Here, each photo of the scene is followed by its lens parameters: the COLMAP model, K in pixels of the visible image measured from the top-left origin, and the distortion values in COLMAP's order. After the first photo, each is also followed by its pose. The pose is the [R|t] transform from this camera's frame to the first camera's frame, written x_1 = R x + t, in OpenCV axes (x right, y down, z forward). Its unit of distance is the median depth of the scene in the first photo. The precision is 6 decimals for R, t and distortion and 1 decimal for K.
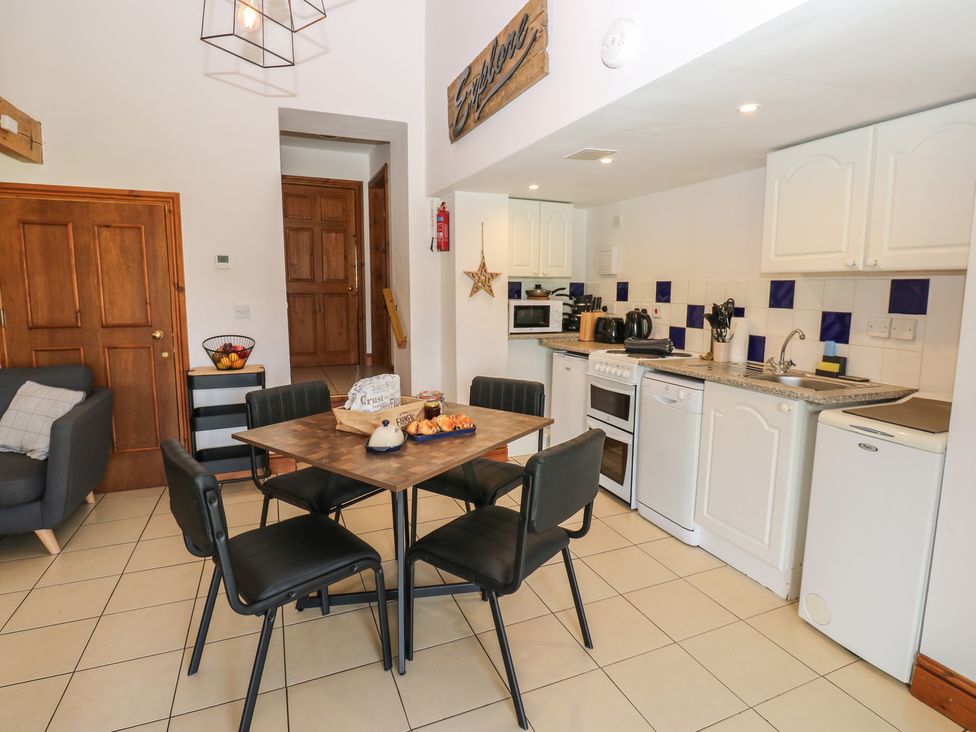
lens RADIAL K [[517.8, 0, 497.2], [0, 517.8, 354.0], [0, 0, 1]] dist [0.002575, -0.014781]
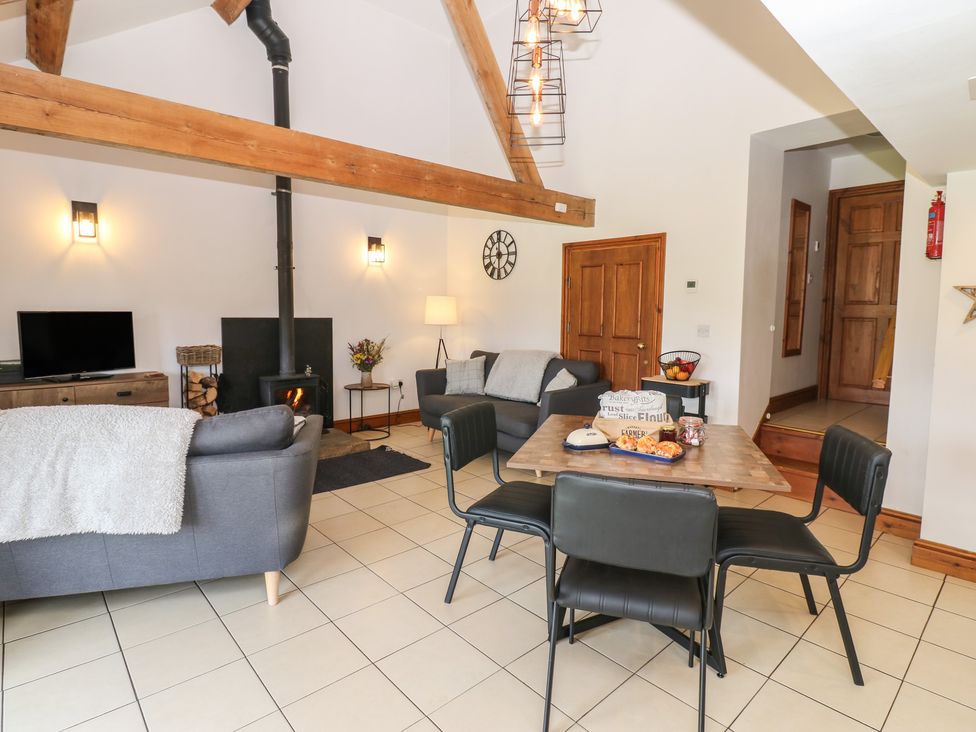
lens RADIAL K [[517.8, 0, 494.3], [0, 517.8, 355.0], [0, 0, 1]] dist [0.002575, -0.014781]
pose [[0.329835, 0.081885, -0.940481, 0.456931], [-0.125011, 0.991246, 0.042463, -0.025481], [0.935725, 0.103564, 0.337184, 0.247567]]
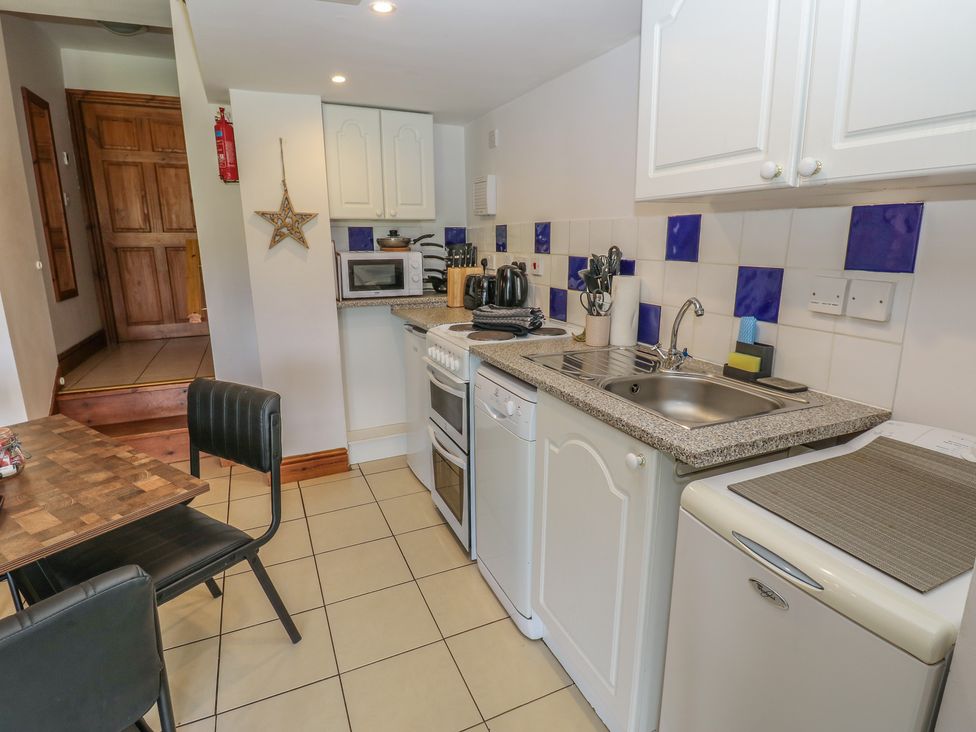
lens RADIAL K [[517.8, 0, 496.6], [0, 517.8, 353.2], [0, 0, 1]] dist [0.002575, -0.014781]
pose [[0.999450, -0.018427, 0.027554, 0.279010], [0.015837, 0.995687, 0.091413, -0.035131], [-0.029119, -0.090927, 0.995432, 0.342867]]
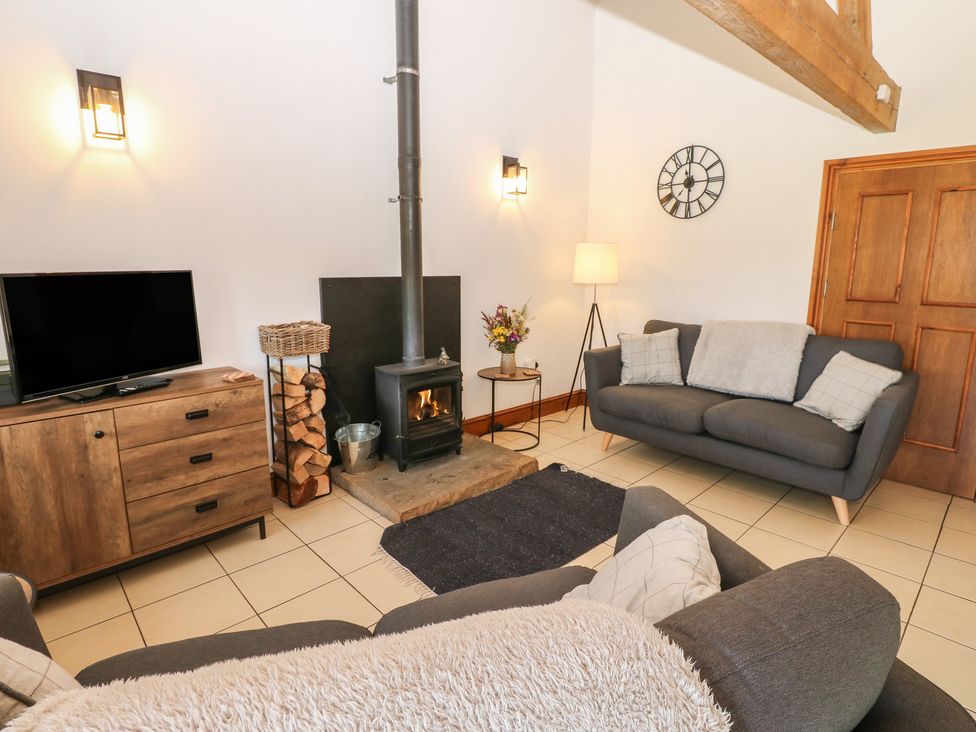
lens RADIAL K [[517.8, 0, 493.7], [0, 517.8, 355.7], [0, 0, 1]] dist [0.002575, -0.014781]
pose [[0.347885, 0.166624, -0.922612, -0.179531], [-0.116829, 0.984114, 0.133679, 0.004186], [0.930230, 0.061283, 0.361825, -0.028456]]
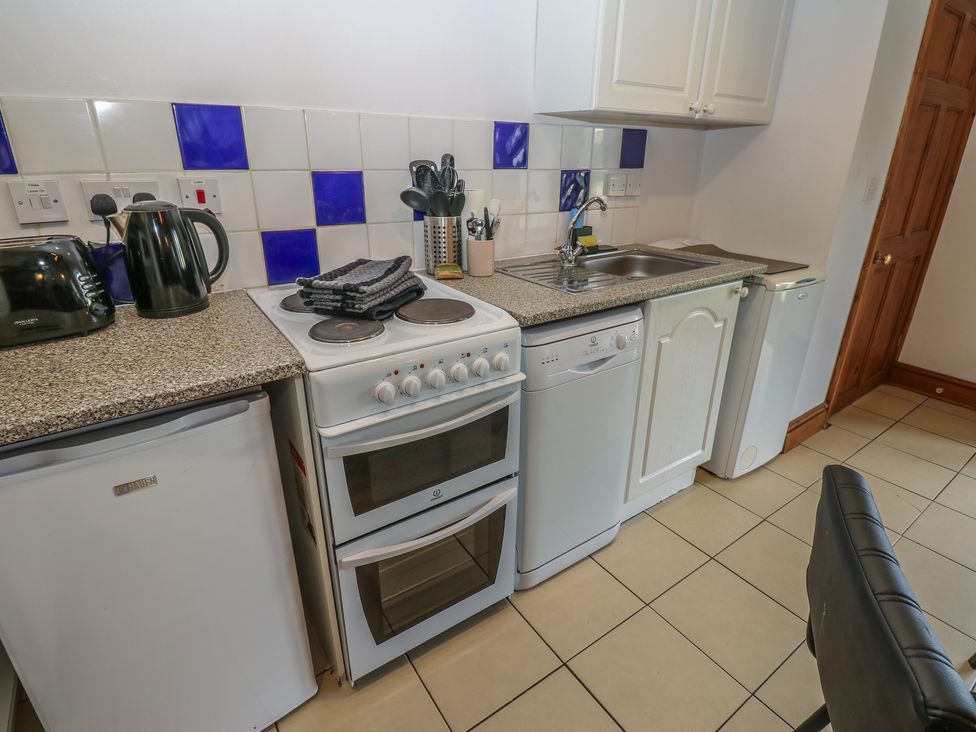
lens RADIAL K [[517.8, 0, 493.8], [0, 517.8, 353.0], [0, 0, 1]] dist [0.002575, -0.014781]
pose [[-0.201894, -0.364588, 0.909018, -0.107629], [0.108677, 0.914060, 0.390747, -0.120701], [-0.973359, 0.177679, -0.144921, 1.047299]]
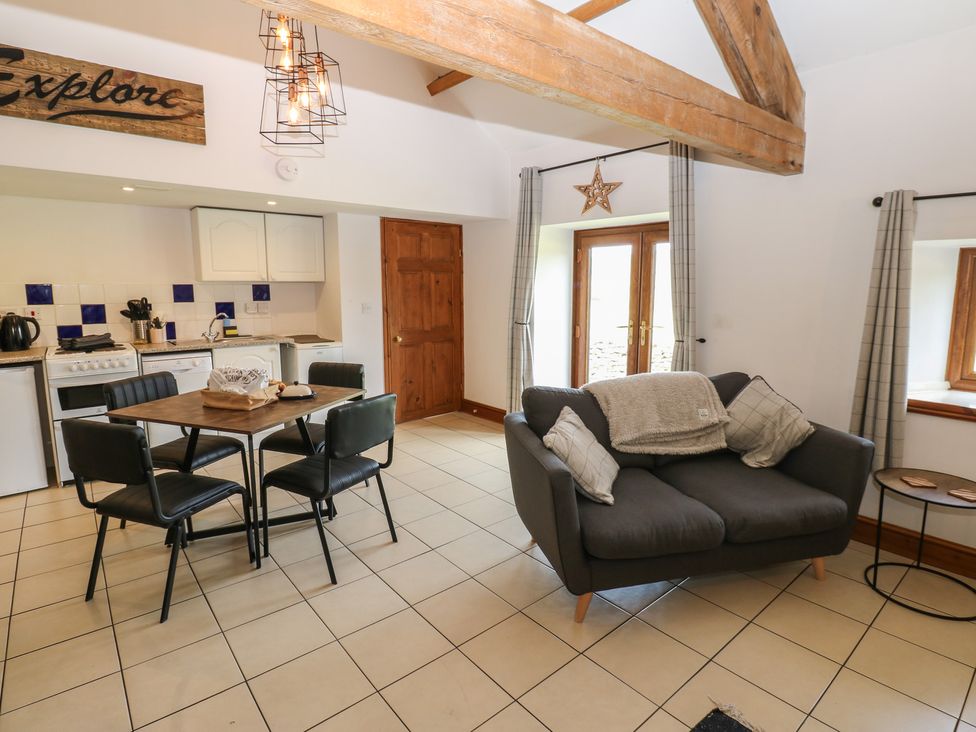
lens RADIAL K [[517.8, 0, 496.7], [0, 517.8, 350.8], [0, 0, 1]] dist [0.002575, -0.014781]
pose [[-0.289081, -0.133179, 0.947995, -1.109941], [0.114582, 0.978343, 0.172383, -0.096092], [-0.950423, 0.158456, -0.267561, 0.494011]]
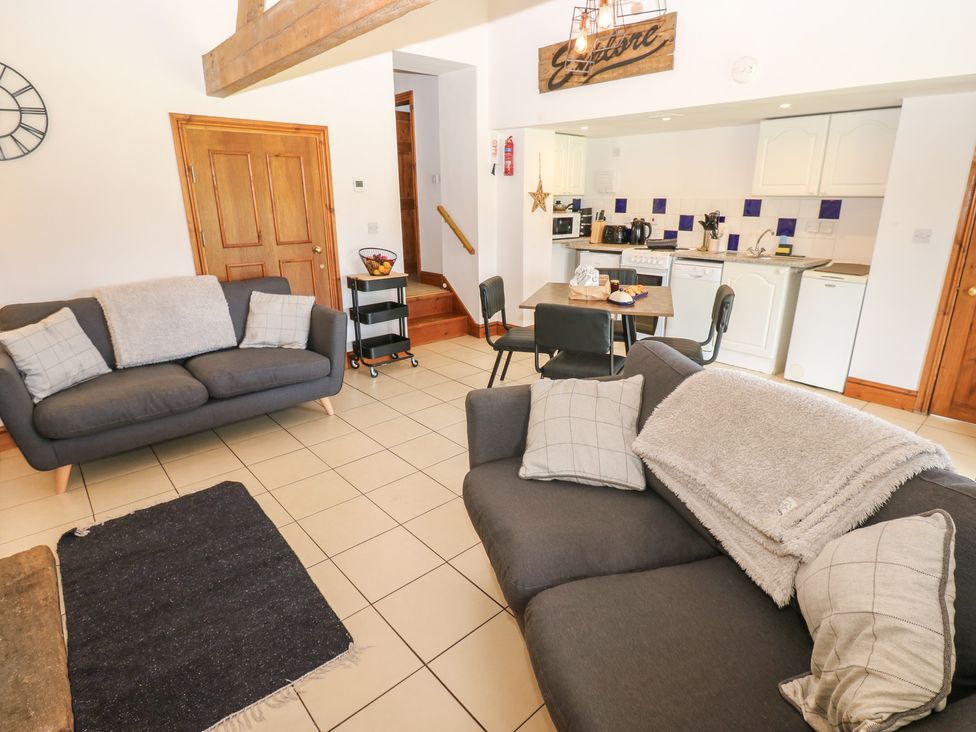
lens RADIAL K [[517.8, 0, 495.6], [0, 517.8, 354.7], [0, 0, 1]] dist [0.002575, -0.014781]
pose [[0.946811, -0.102897, 0.304894, -0.704268], [0.048900, 0.982501, 0.179726, 0.007485], [-0.318052, -0.155257, 0.935274, -0.324120]]
